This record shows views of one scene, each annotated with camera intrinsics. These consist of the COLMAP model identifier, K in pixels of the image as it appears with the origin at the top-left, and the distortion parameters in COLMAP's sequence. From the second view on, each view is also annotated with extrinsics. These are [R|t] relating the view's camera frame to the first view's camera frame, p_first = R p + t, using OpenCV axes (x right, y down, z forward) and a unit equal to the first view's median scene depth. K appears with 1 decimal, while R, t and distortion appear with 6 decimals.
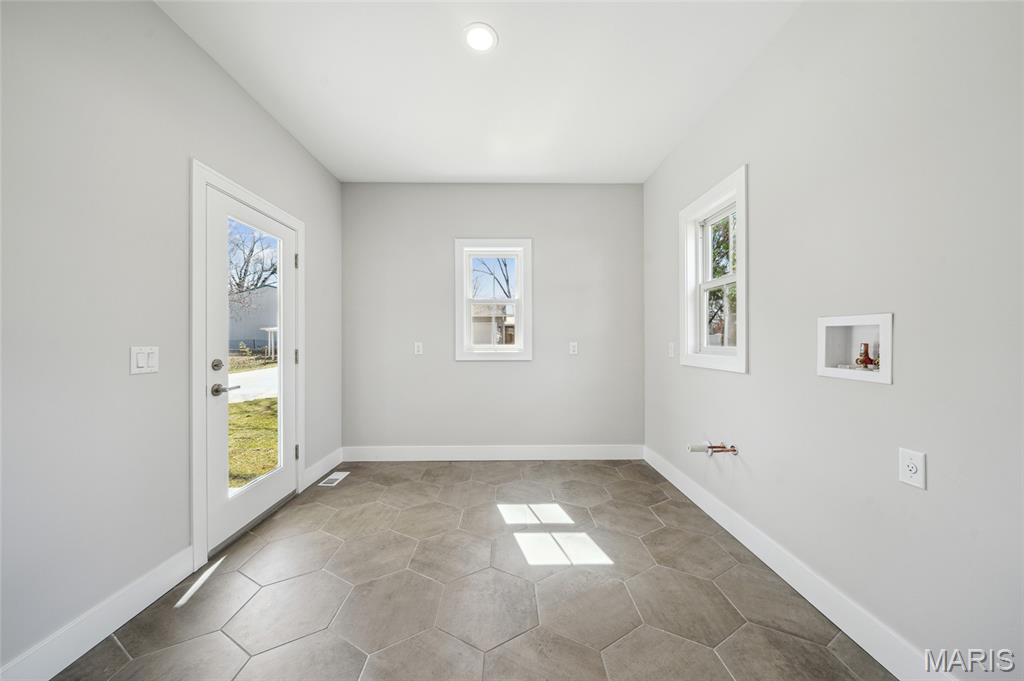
lens RADIAL K [[355.7, 0, 510.5], [0, 355.7, 341.8], [0, 0, 1]] dist [-0.006907, -0.000040]
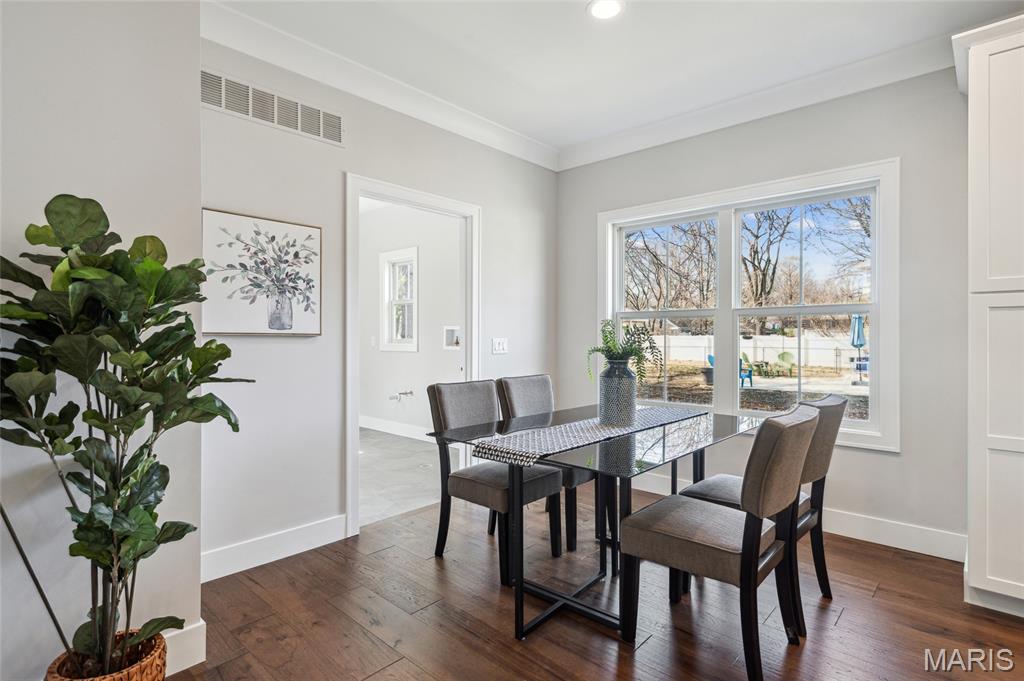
lens RADIAL K [[509.7, 0, 510.9], [0, 509.7, 335.3], [0, 0, 1]] dist [-0.003246, -0.000374]
pose [[0.695946, 0.000854, 0.718093, -0.991694], [-0.000156, 0.999999, -0.001038, 0.000272], [-0.718094, 0.000610, 0.695946, -1.325995]]
